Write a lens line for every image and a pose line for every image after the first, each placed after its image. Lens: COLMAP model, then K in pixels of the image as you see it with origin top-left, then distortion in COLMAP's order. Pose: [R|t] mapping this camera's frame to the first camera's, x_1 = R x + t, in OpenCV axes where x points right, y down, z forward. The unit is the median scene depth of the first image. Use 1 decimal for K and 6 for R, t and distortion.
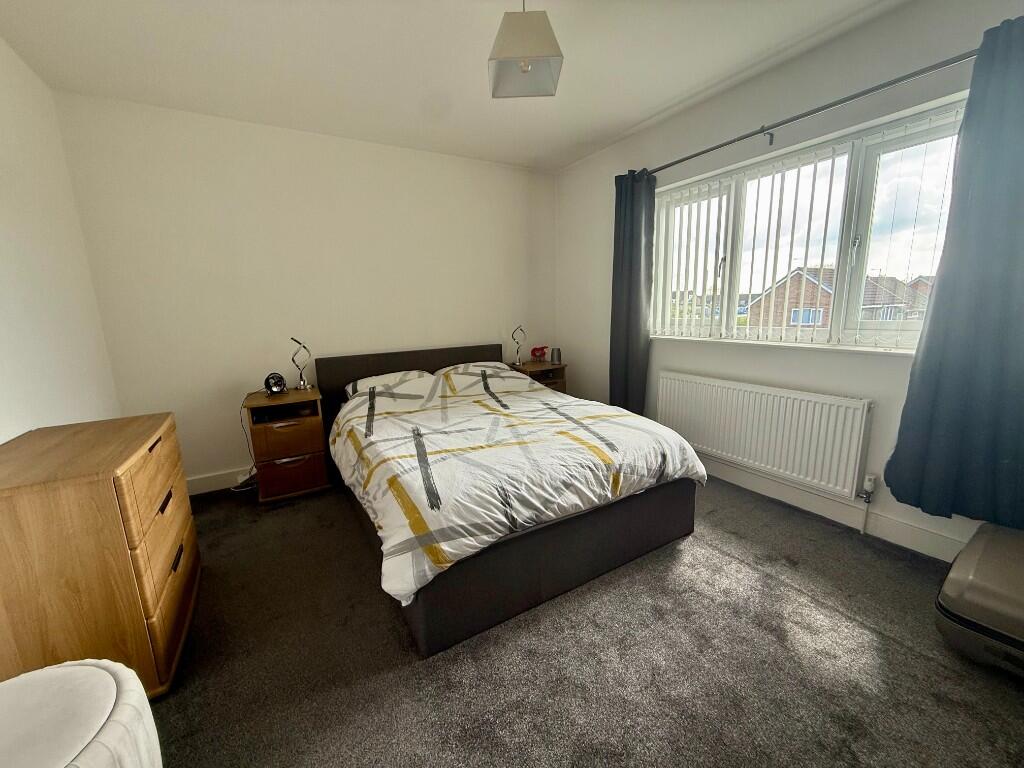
lens RADIAL K [[407.7, 0, 511.5], [0, 407.7, 387.2], [0, 0, 1]] dist [-0.002671, -0.000378]
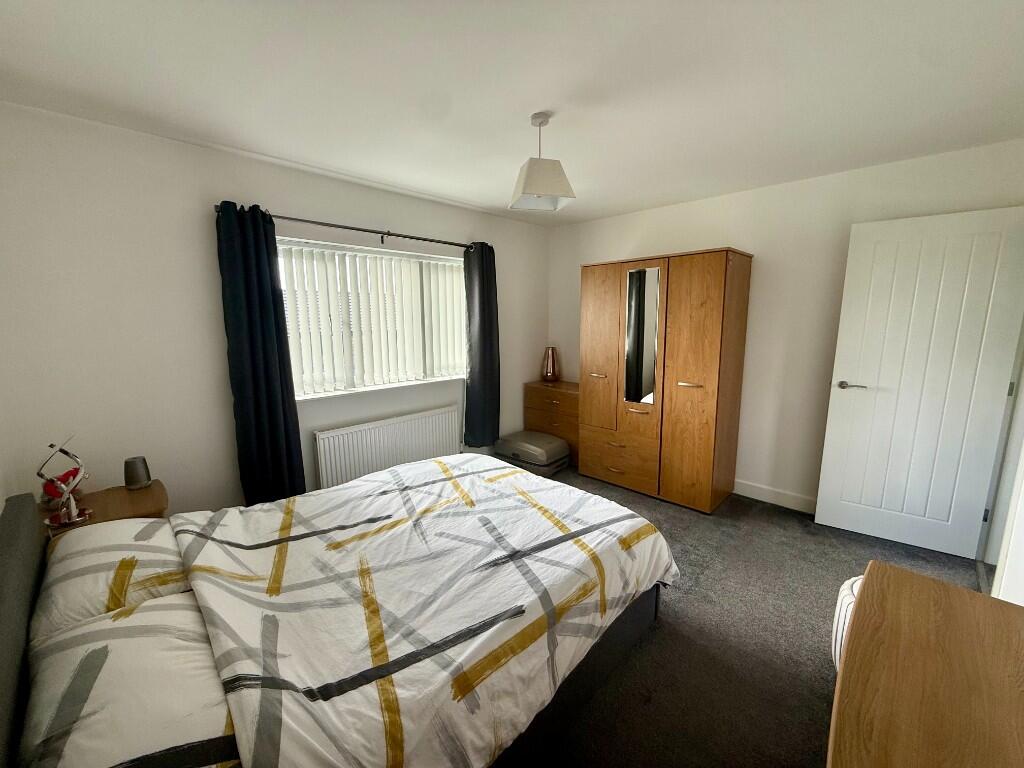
lens RADIAL K [[407.7, 0, 511.8], [0, 407.7, 385.3], [0, 0, 1]] dist [-0.002671, -0.000378]
pose [[-0.266118, -0.123548, 0.955990, -0.863860], [0.196391, 0.964002, 0.179252, -0.307060], [-0.943722, 0.235450, -0.232275, 1.043664]]
